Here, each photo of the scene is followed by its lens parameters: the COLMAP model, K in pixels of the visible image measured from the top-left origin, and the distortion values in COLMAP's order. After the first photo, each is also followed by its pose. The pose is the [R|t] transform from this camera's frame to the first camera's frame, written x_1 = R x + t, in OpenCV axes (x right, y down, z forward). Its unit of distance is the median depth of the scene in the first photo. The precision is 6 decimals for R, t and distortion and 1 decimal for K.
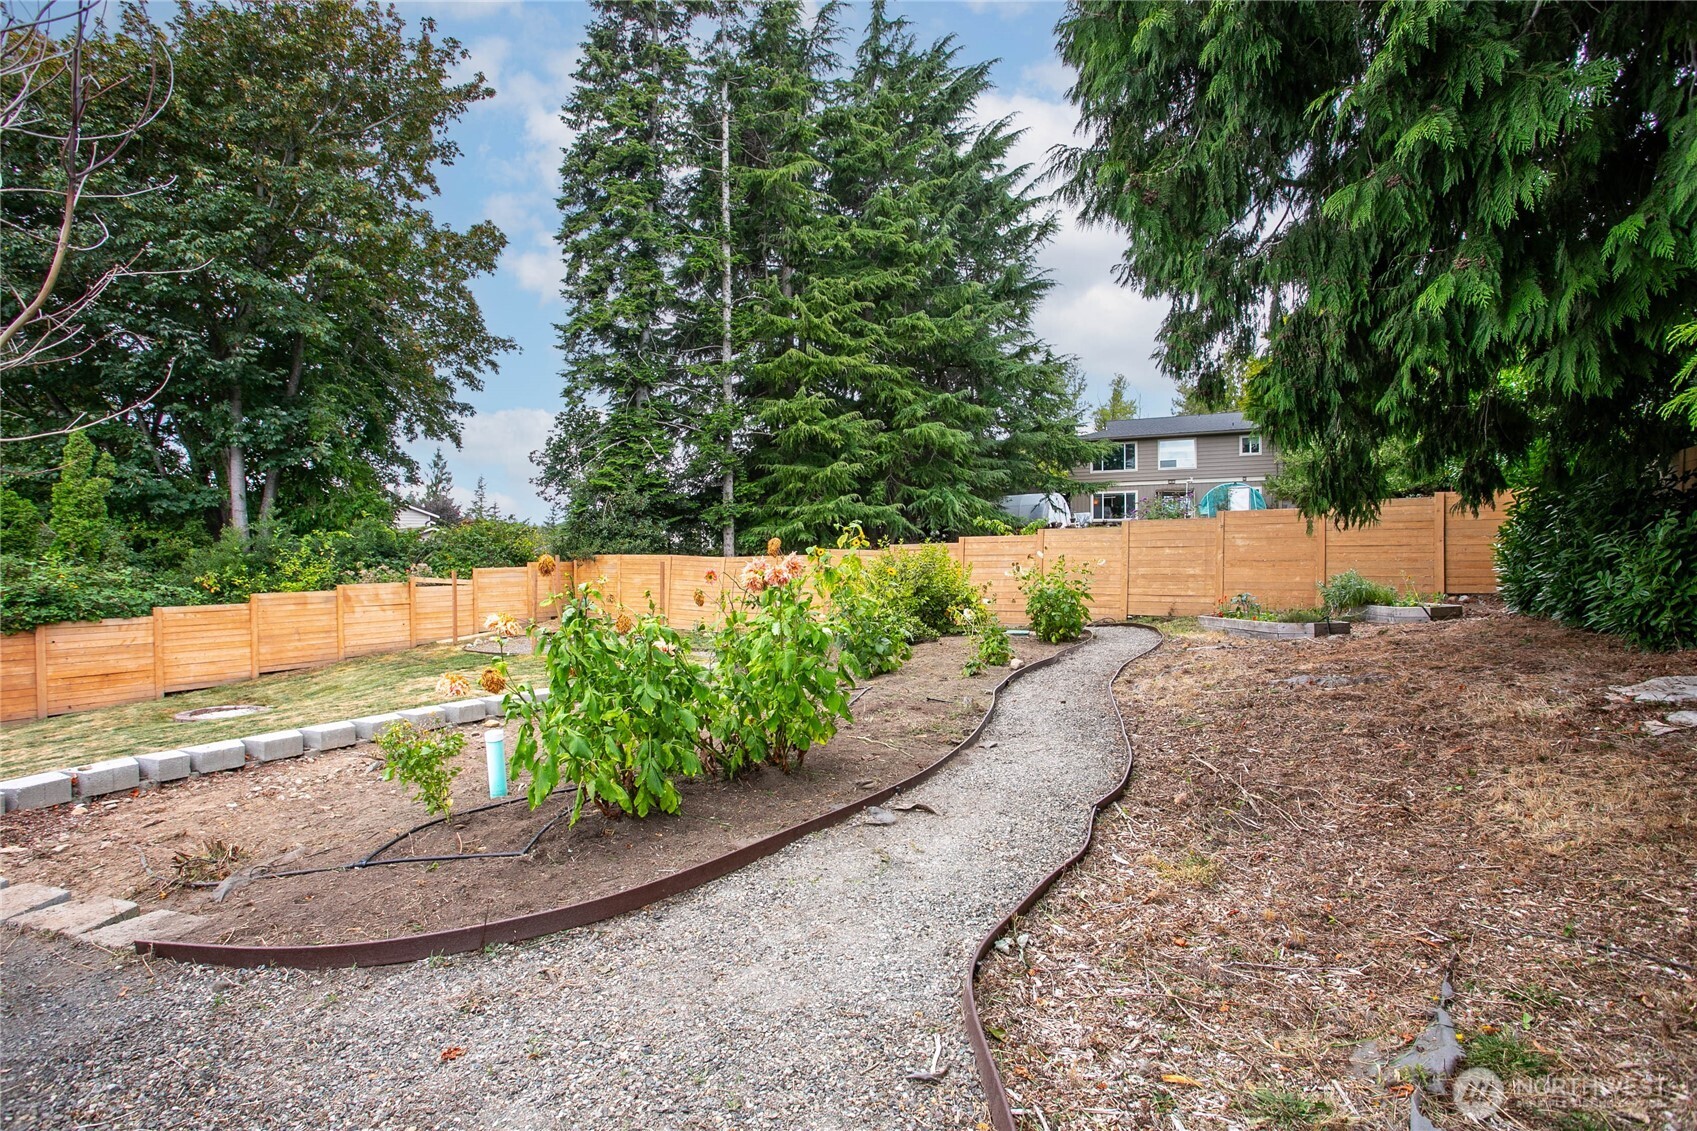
lens RADIAL K [[805.9, 0, 845.3], [0, 805.9, 557.9], [0, 0, 1]] dist [-0.004854, 0.001406]
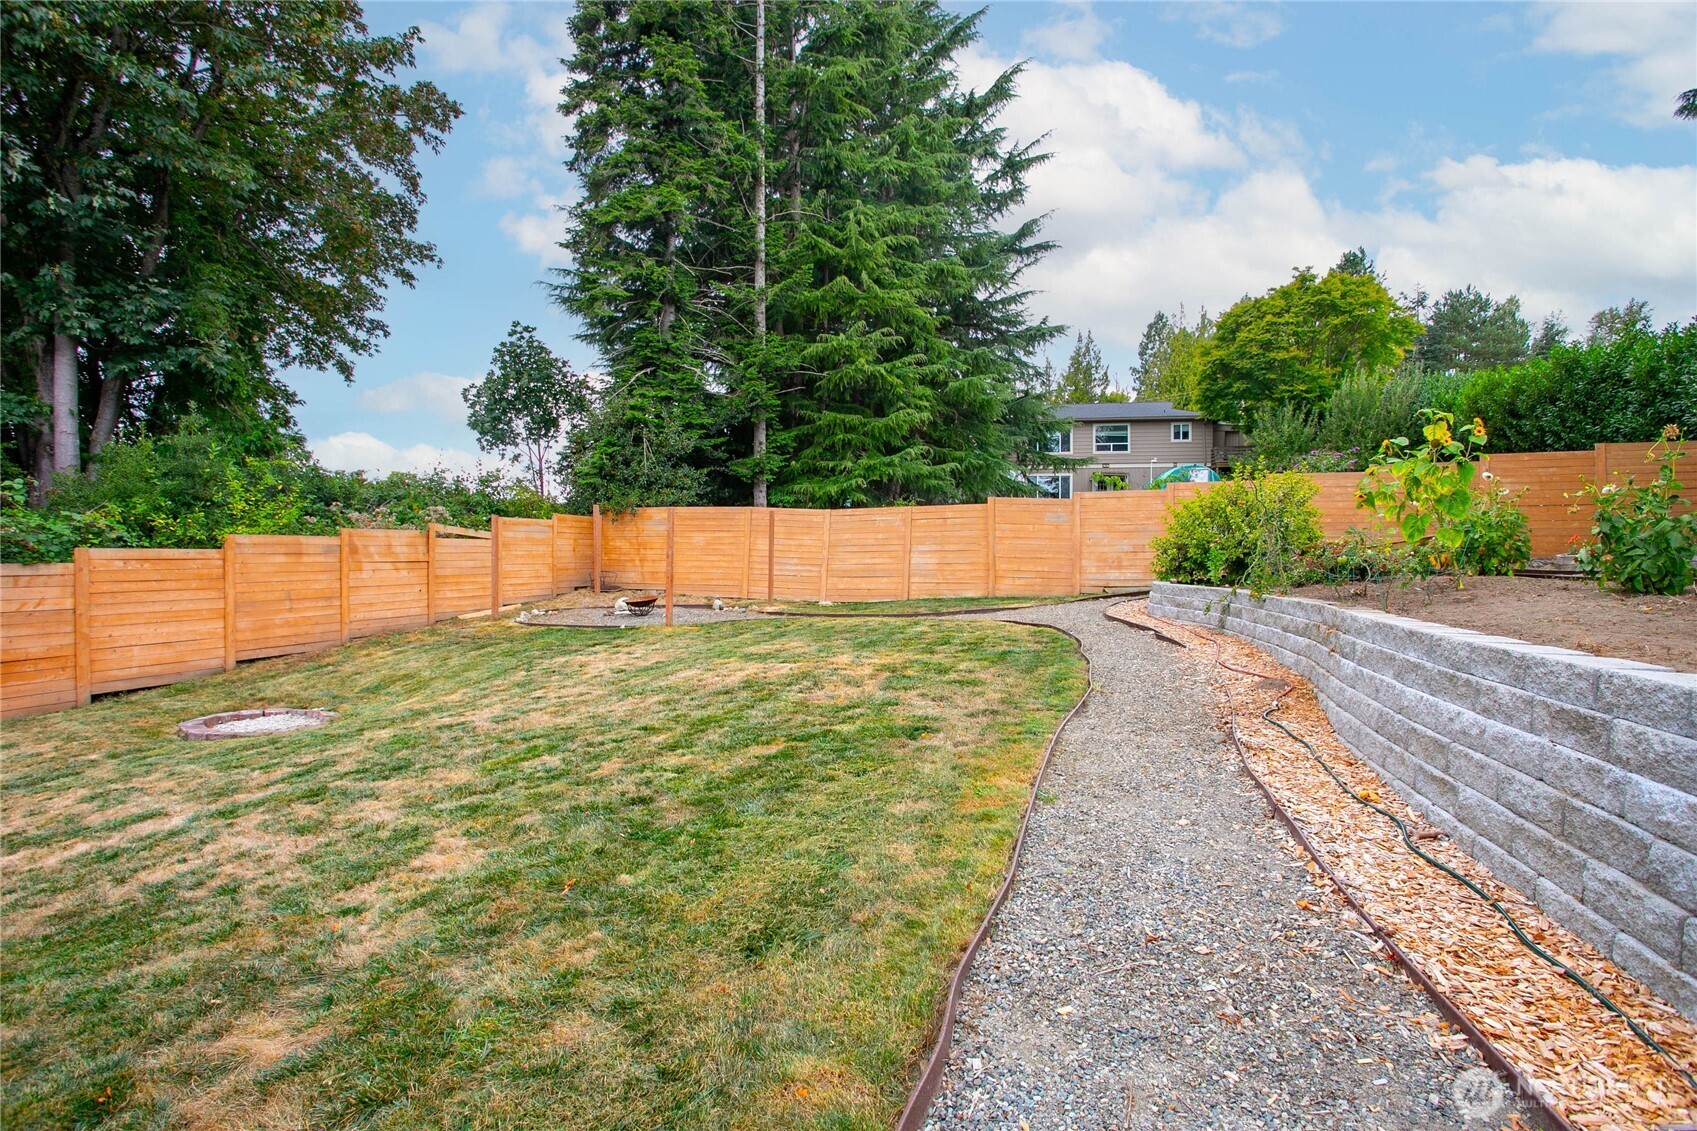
lens RADIAL K [[805.9, 0, 847.5], [0, 805.9, 541.5], [0, 0, 1]] dist [-0.004854, 0.001406]
pose [[0.966614, 0.010902, 0.256004, -0.276932], [-0.005950, 0.999780, -0.020110, 0.038619], [-0.256166, 0.017915, 0.966467, 0.175222]]
